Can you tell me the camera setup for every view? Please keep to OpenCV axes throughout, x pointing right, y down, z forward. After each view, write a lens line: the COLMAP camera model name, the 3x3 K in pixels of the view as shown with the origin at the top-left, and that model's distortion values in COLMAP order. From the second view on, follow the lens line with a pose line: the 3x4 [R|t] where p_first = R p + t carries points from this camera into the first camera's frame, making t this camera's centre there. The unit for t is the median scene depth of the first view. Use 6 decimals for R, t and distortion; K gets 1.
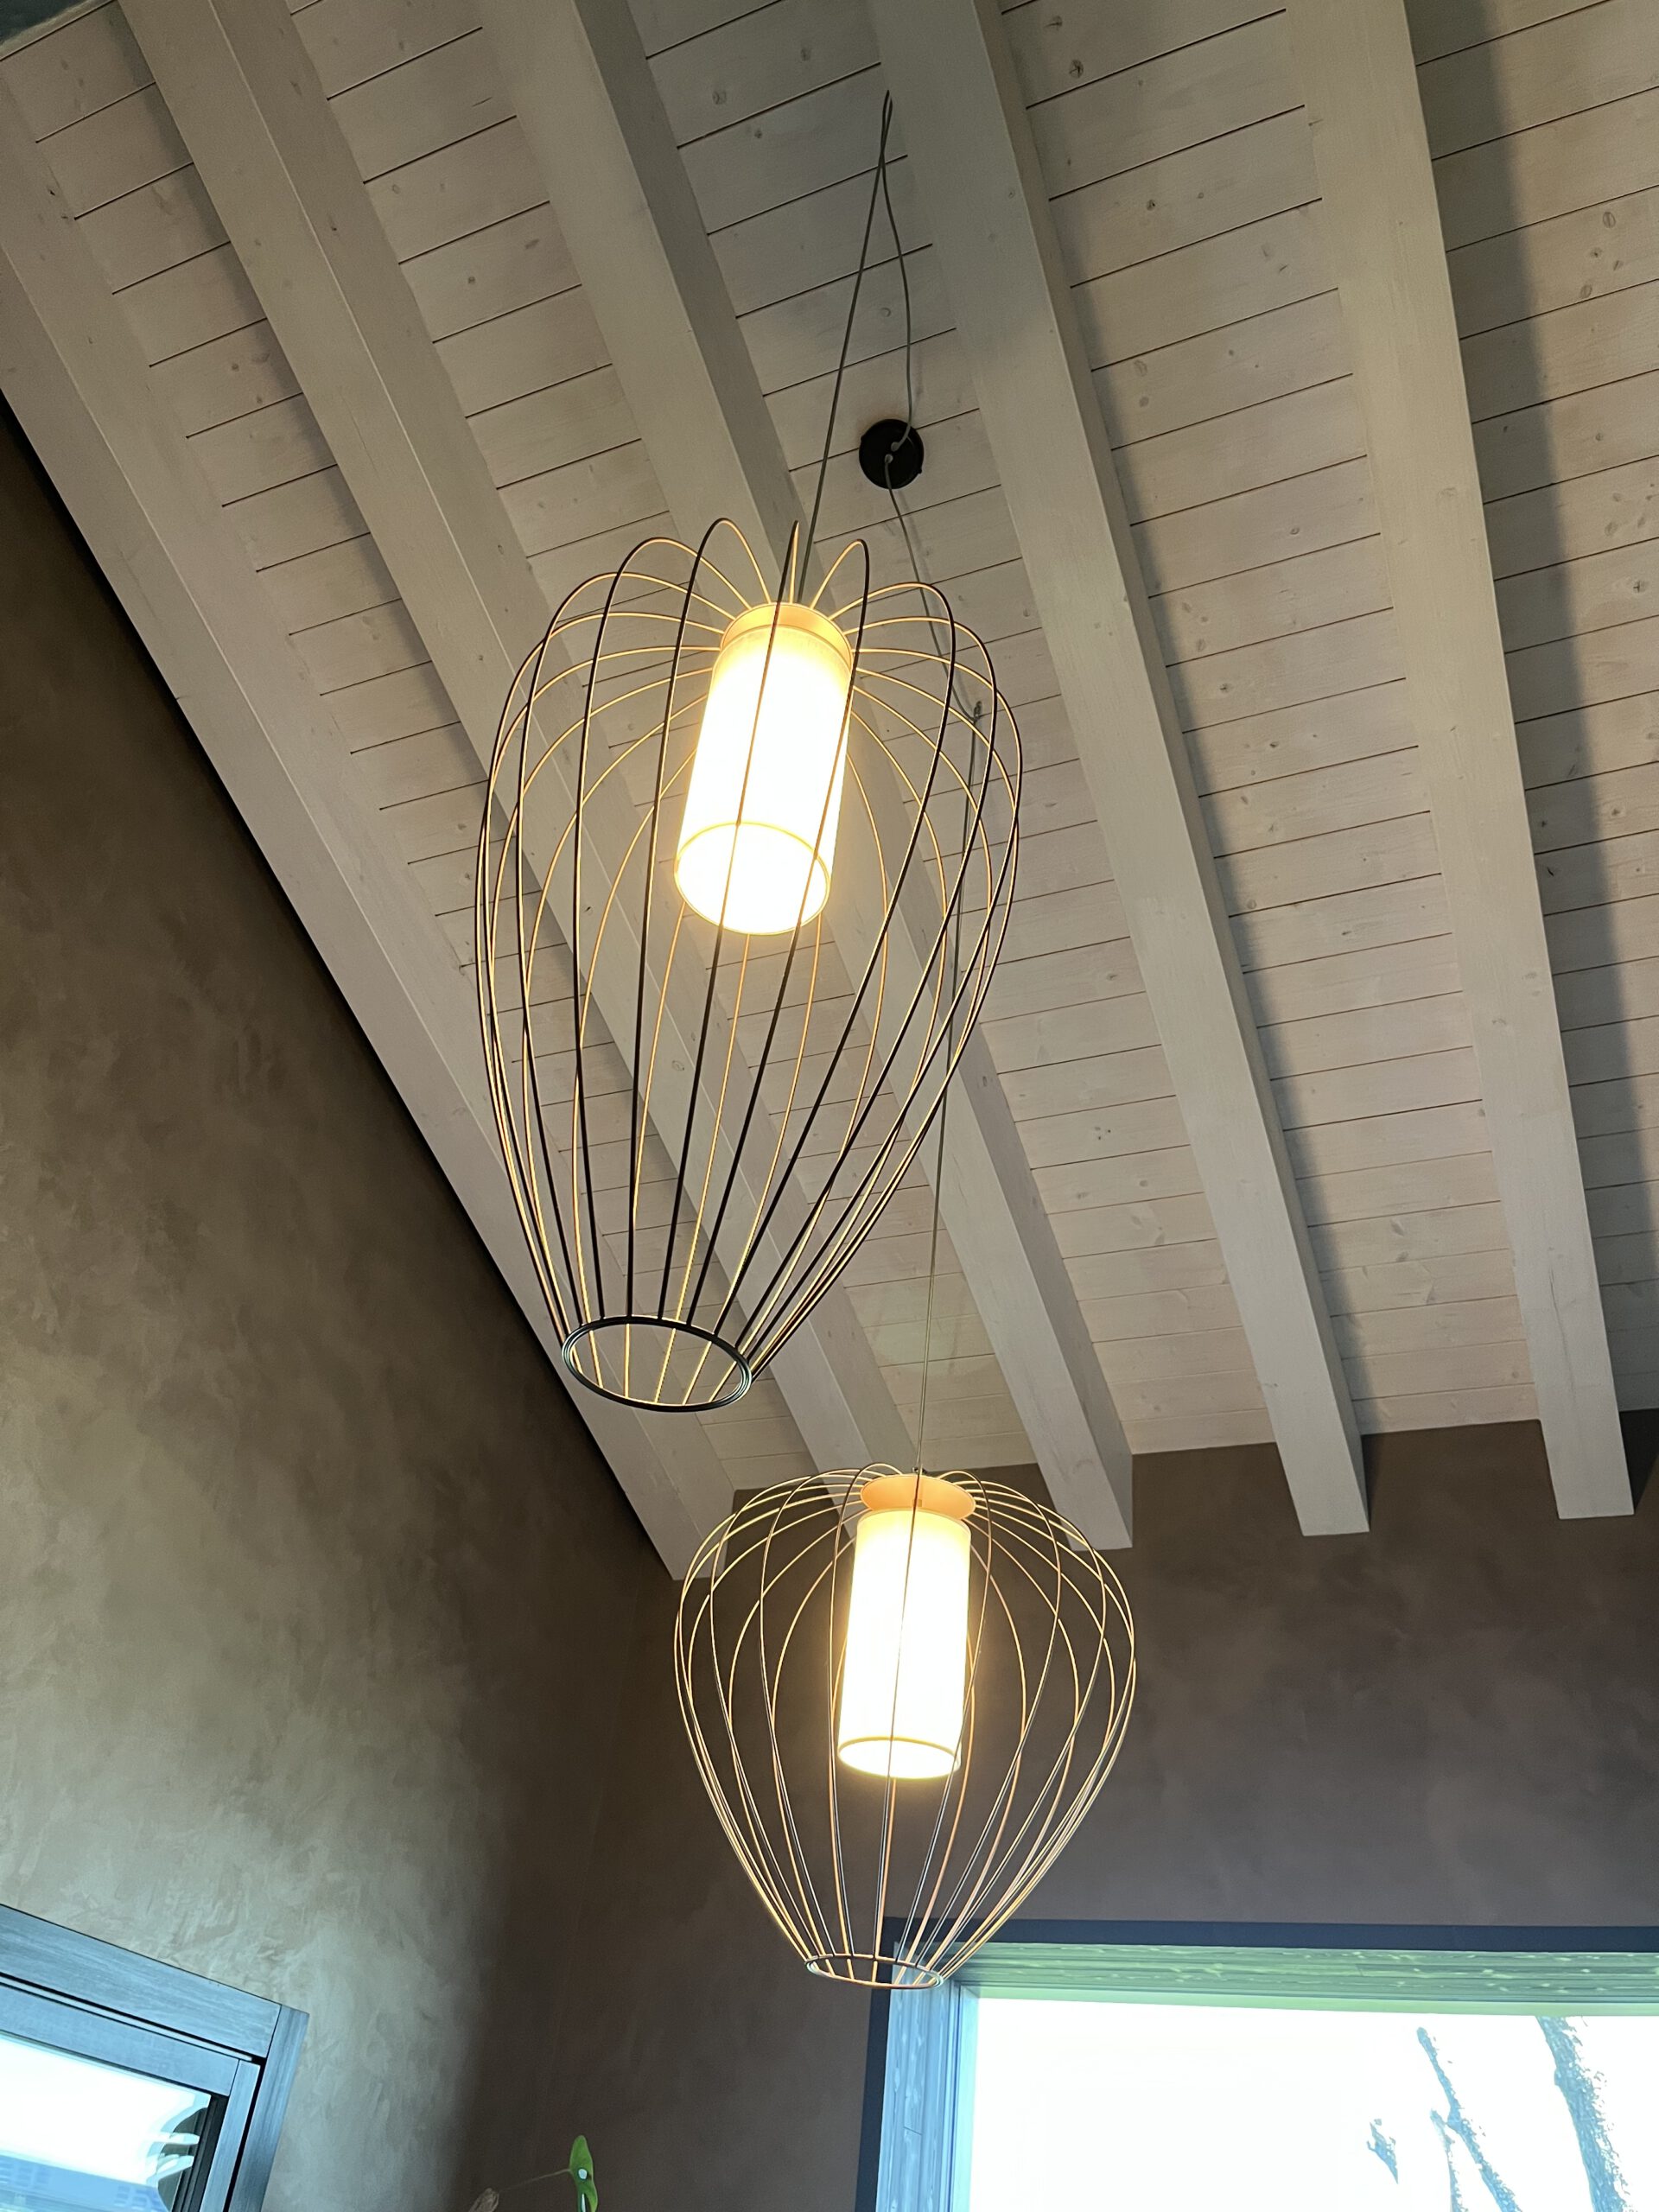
lens RADIAL K [[1688.9, 0, 829.5], [0, 1688.9, 1106.0], [0, 0, 1]] dist [0.004437, -0.036498]
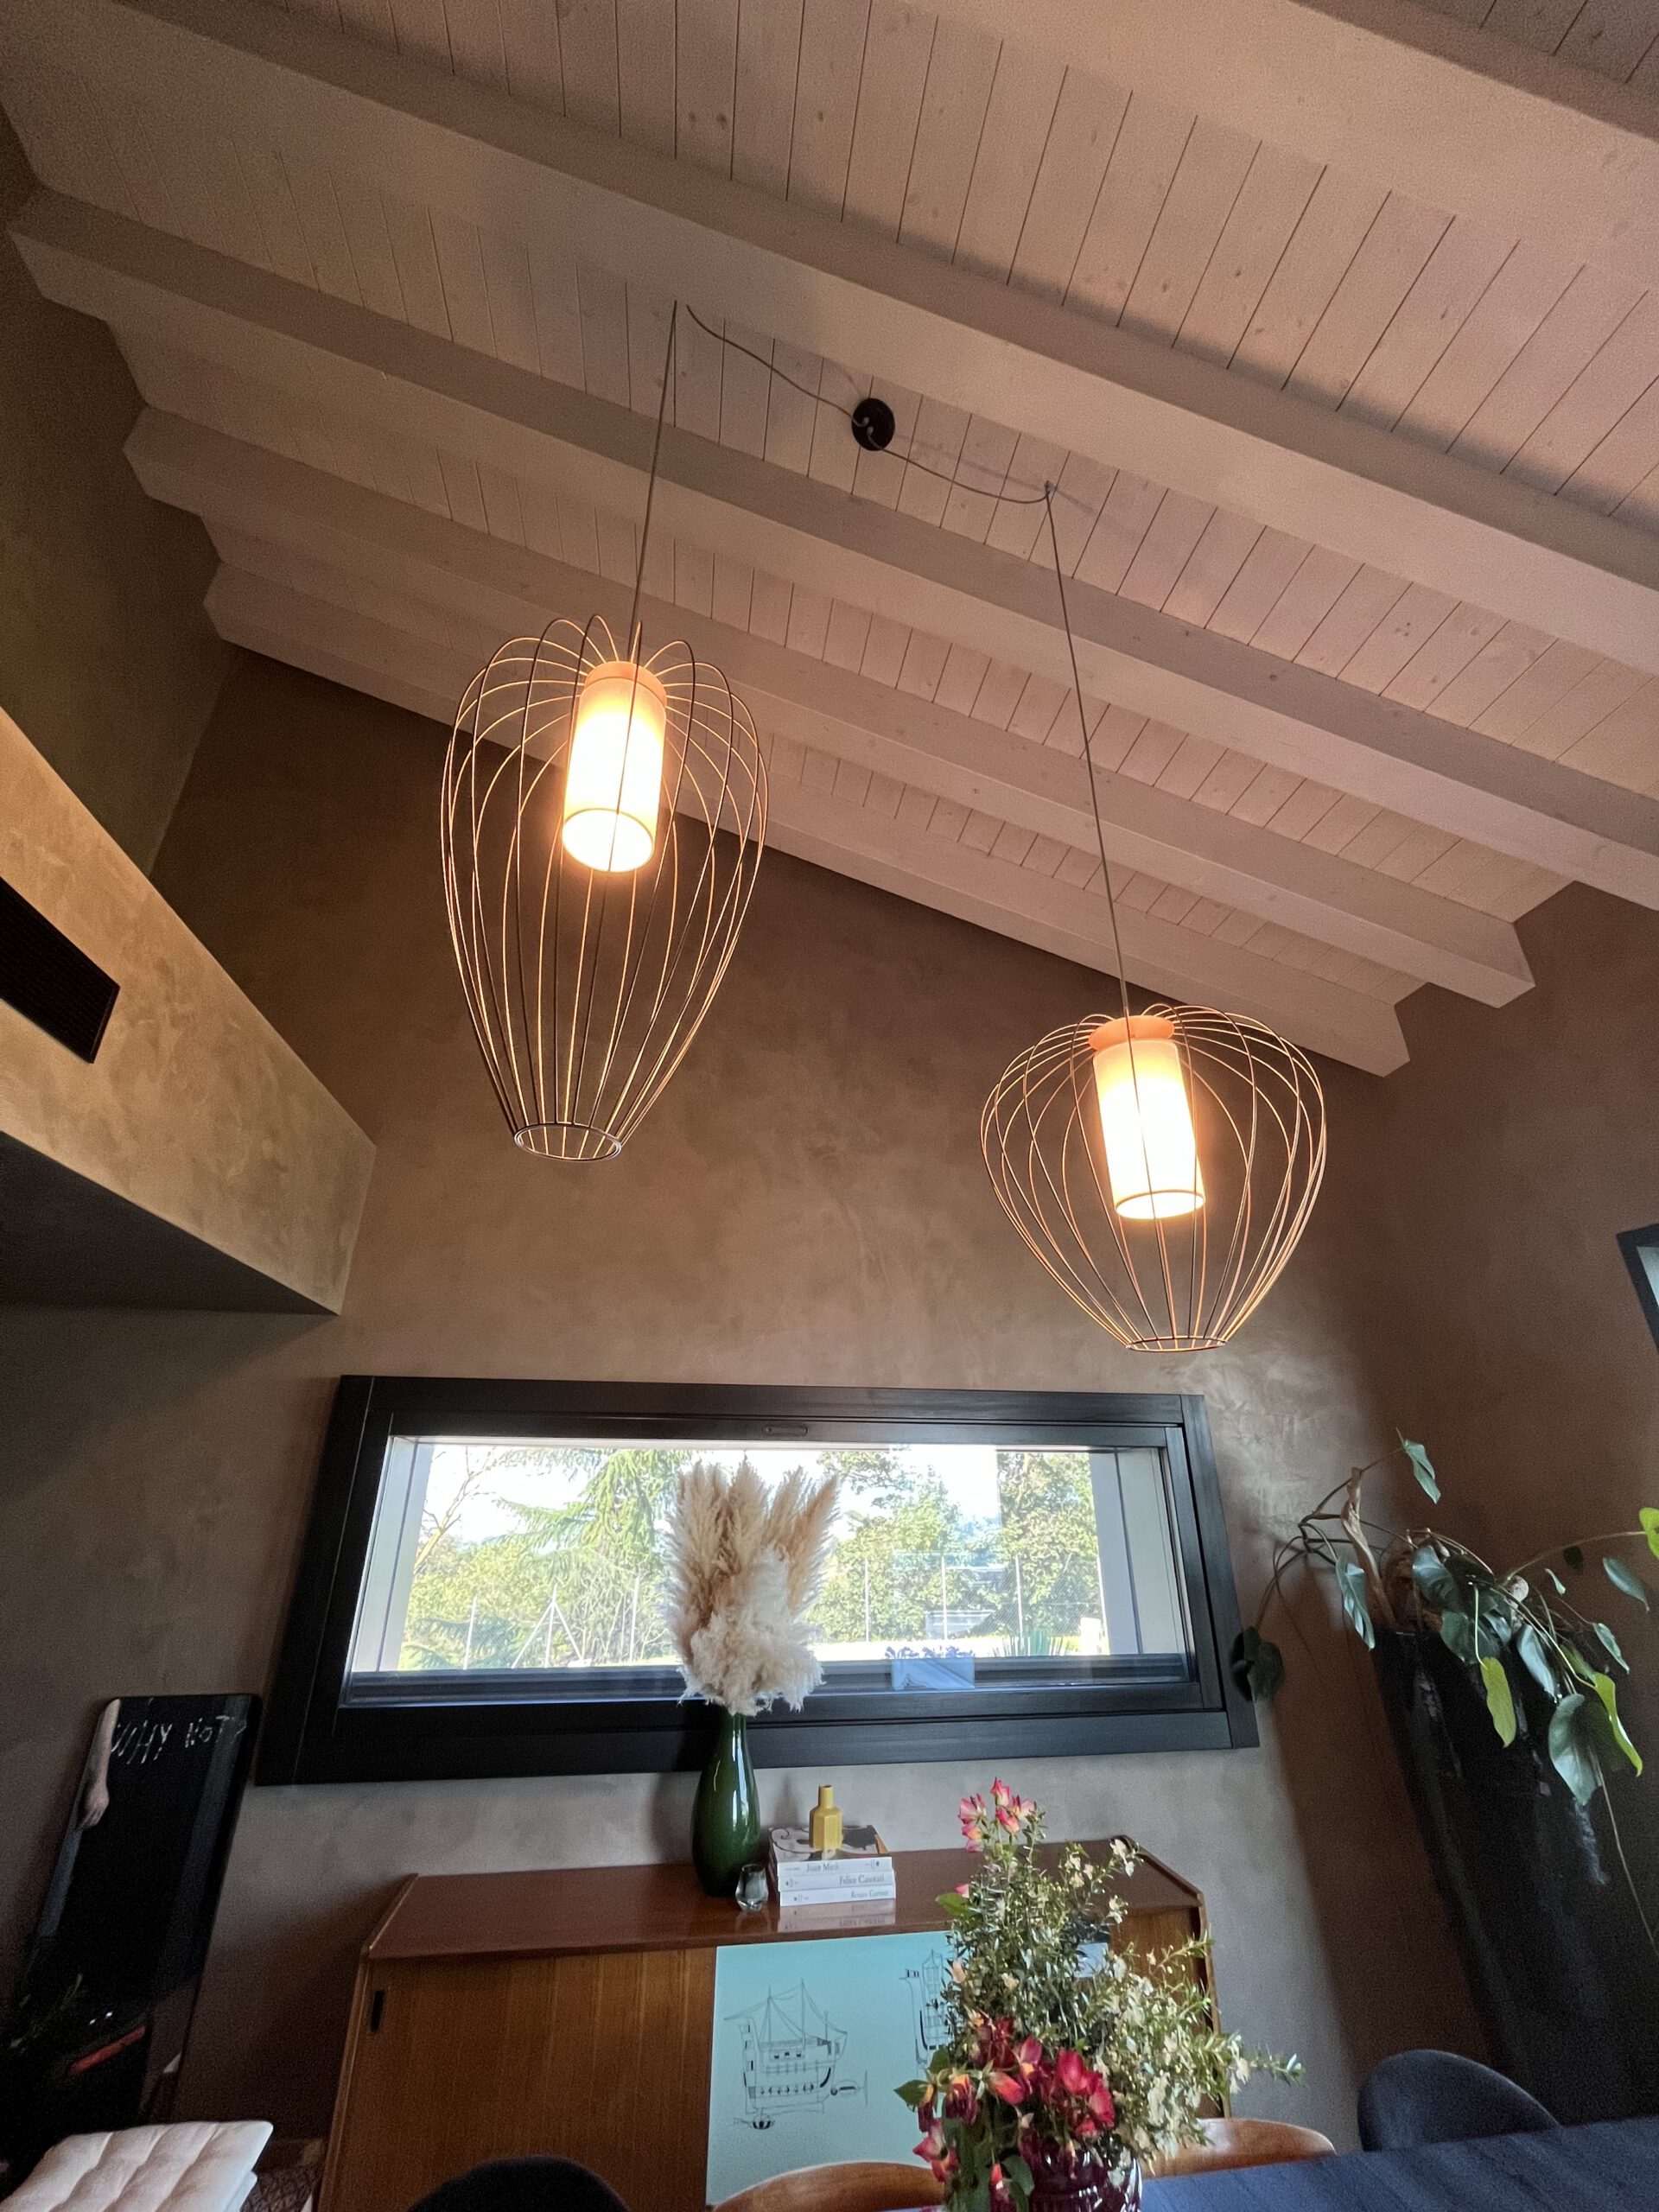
lens RADIAL K [[888.0, 0, 829.5], [0, 888.0, 1106.0], [0, 0, 1]] dist [0.000118, 0.000016]
pose [[0.527311, -0.429190, -0.733307, 0.328066], [0.556355, 0.826709, -0.083789, 0.150555], [0.642193, -0.363796, 0.674715, 0.229366]]
